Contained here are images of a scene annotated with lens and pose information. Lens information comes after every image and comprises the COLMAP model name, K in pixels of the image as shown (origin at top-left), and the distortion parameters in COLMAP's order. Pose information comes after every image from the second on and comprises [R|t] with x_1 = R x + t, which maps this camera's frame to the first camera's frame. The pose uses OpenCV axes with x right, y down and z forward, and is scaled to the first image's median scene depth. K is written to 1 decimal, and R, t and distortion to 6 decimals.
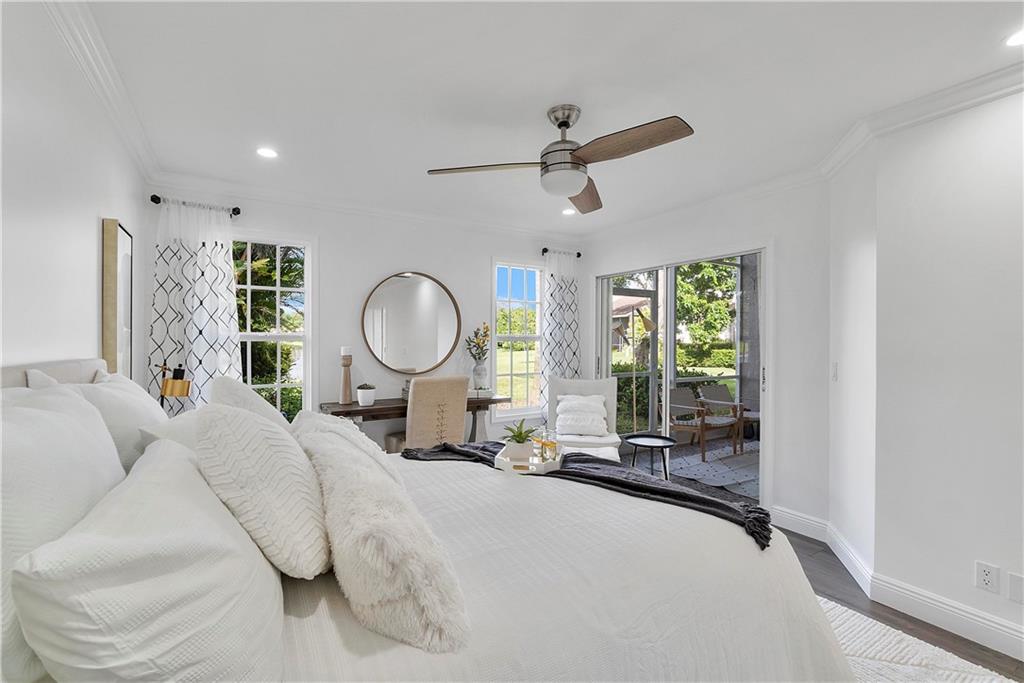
lens RADIAL K [[440.1, 0, 499.4], [0, 440.1, 339.8], [0, 0, 1]] dist [-0.011433, 0.000353]
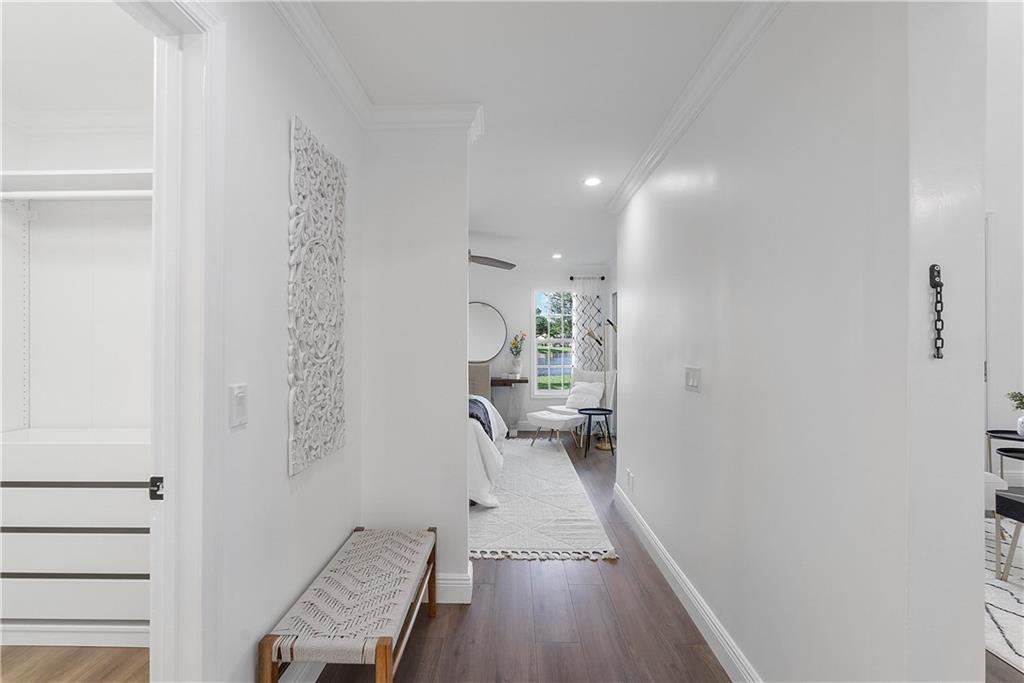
lens RADIAL K [[439.9, 0, 509.8], [0, 439.9, 336.4], [0, 0, 1]] dist [-0.000094, 0.000157]
pose [[0.849770, -0.012442, -0.527007, 0.828363], [0.003103, 0.999822, -0.018601, 0.008562], [0.527144, 0.014172, 0.849658, -0.354828]]
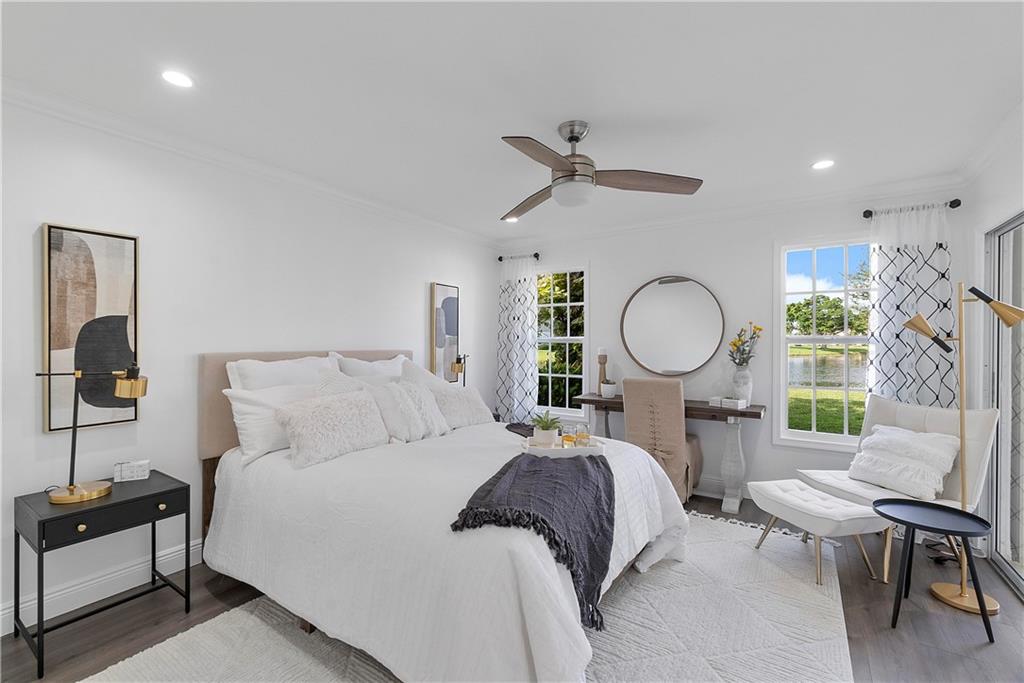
lens RADIAL K [[440.1, 0, 499.4], [0, 440.1, 339.8], [0, 0, 1]] dist [-0.011433, 0.000353]
pose [[0.409292, -0.003848, -0.912395, 0.608585], [-0.004915, 0.999967, -0.006422, 0.003027], [0.912390, 0.007112, 0.409260, 0.235311]]
